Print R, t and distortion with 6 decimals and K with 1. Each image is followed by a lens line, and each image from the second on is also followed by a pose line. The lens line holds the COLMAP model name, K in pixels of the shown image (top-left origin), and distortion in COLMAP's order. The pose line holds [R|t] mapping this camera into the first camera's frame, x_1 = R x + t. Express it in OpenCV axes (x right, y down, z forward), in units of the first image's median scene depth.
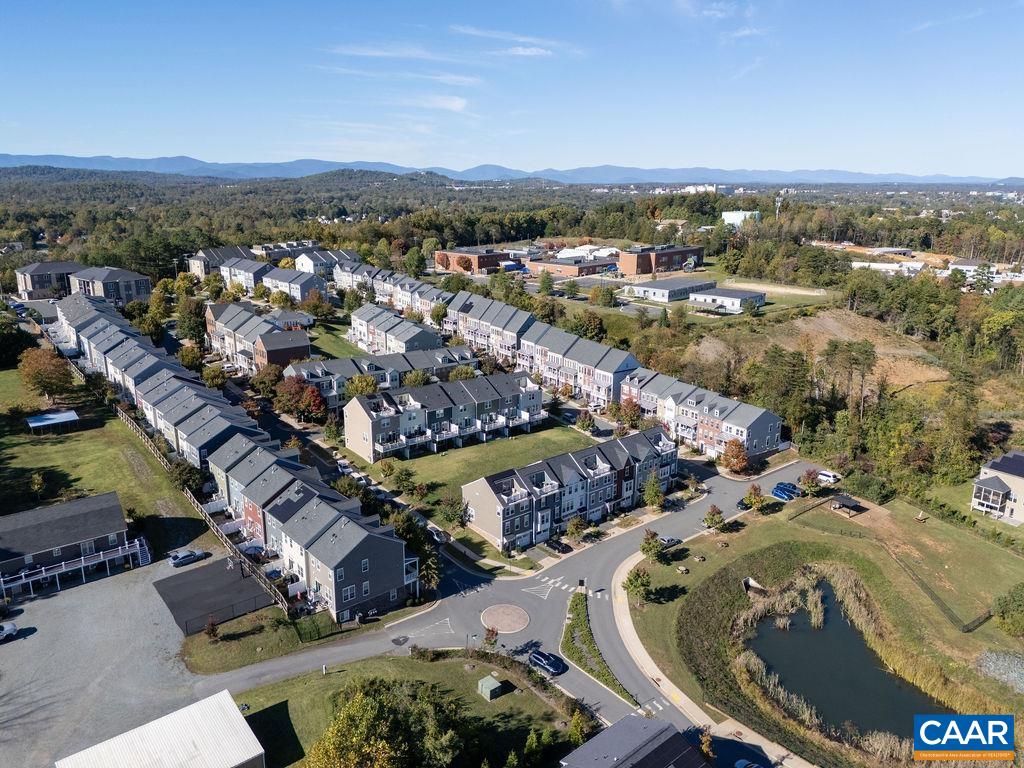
lens RADIAL K [[716.7, 0, 512.6], [0, 716.7, 386.7], [0, 0, 1]] dist [-0.013661, -0.011283]
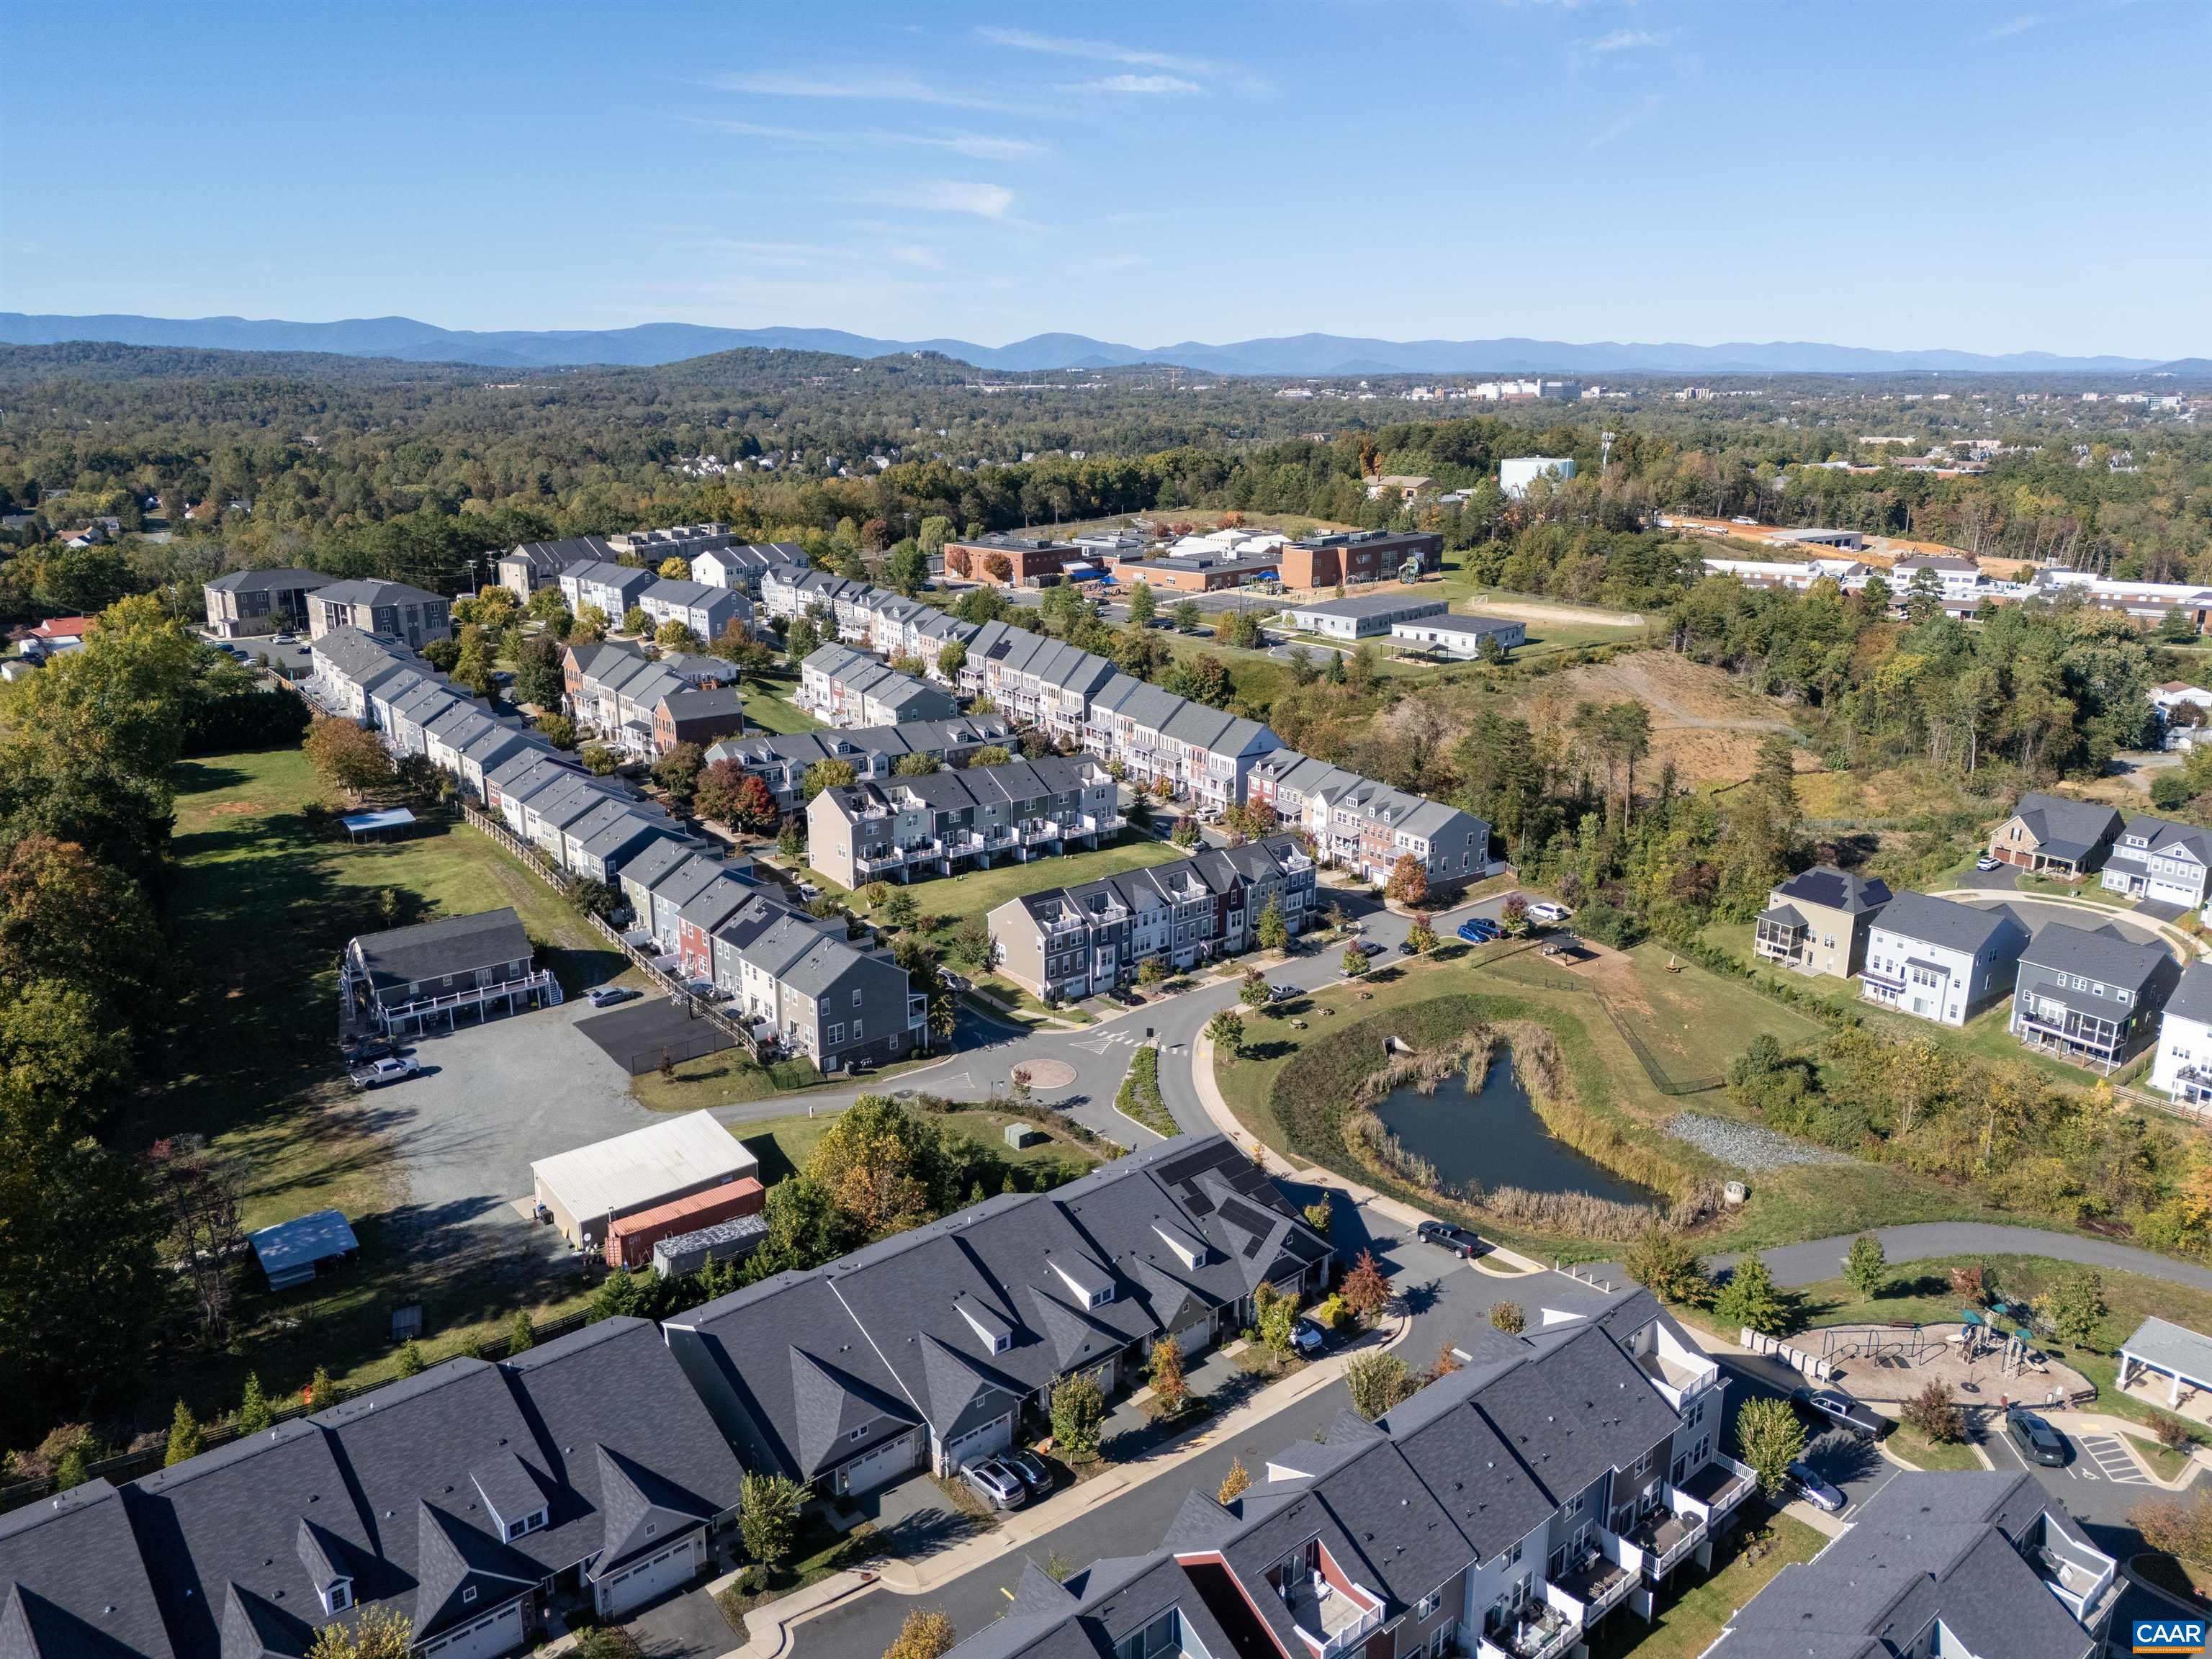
lens RADIAL K [[1548.1, 0, 1105.7], [0, 1548.1, 829.2], [0, 0, 1]] dist [-0.013661, -0.011283]
pose [[0.999994, -0.001604, -0.002996, 0.033194], [0.001633, 0.999951, 0.009752, 0.030502], [0.002980, -0.009757, 0.999948, -0.339736]]
